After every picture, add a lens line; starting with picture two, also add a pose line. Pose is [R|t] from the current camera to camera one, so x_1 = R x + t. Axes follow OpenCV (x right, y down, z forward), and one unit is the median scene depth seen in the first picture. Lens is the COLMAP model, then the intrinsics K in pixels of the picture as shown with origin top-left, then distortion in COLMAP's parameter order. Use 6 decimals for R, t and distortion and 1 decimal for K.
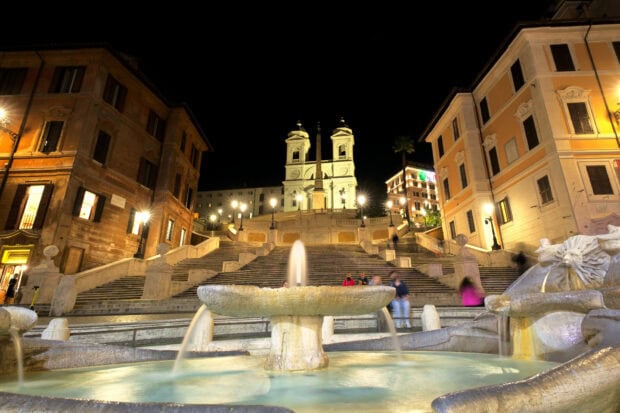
lens RADIAL K [[365.3, 0, 332.3], [0, 365.3, 168.8], [0, 0, 1]] dist [0.015860, 0.001499]
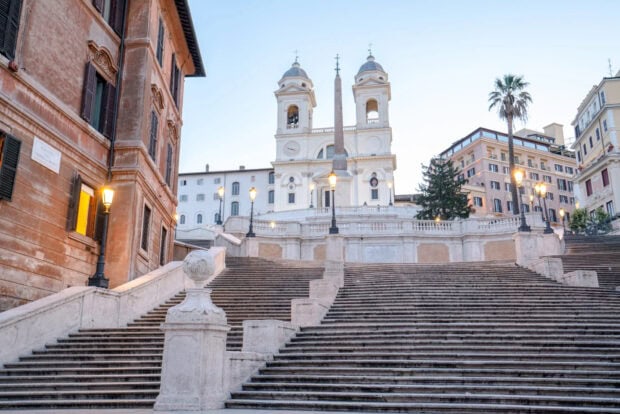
lens RADIAL K [[581.5, 0, 299.0], [0, 581.5, 197.7], [0, 0, 1]] dist [0.067938, 0.000000]
pose [[0.999122, 0.008708, -0.040987, -0.271125], [-0.005229, 0.996433, 0.084220, 0.080855], [0.041574, -0.083931, 0.995604, 0.339525]]
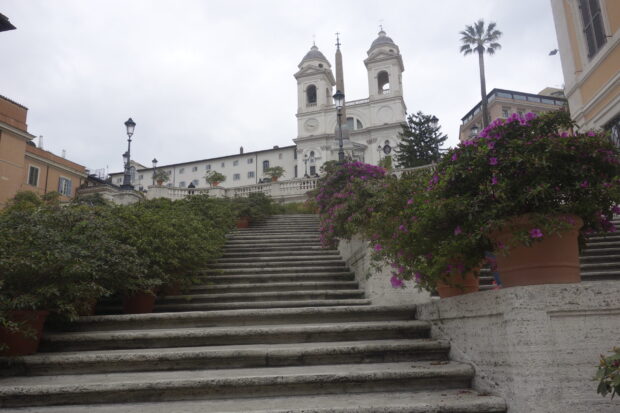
lens RADIAL K [[492.1, 0, 306.4], [0, 492.1, 204.1], [0, 0, 1]] dist [0.028972, 0.002606]
pose [[0.980464, -0.057998, -0.187953, 0.217921], [0.083833, 0.987623, 0.132560, 0.190620], [0.177939, -0.145727, 0.973191, 0.746029]]
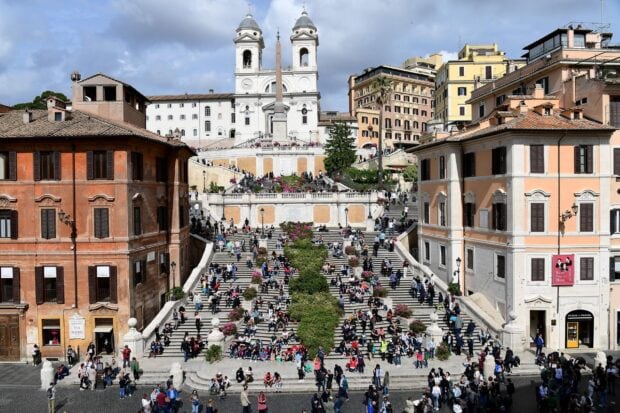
lens RADIAL K [[461.6, 0, 301.9], [0, 461.6, 204.2], [0, 0, 1]] dist [-0.032898, 0.001247]
pose [[0.998325, 0.007482, 0.057369, -0.191570], [-0.028531, 0.926310, 0.375681, -0.658244], [-0.050331, -0.376689, 0.924971, -0.338482]]
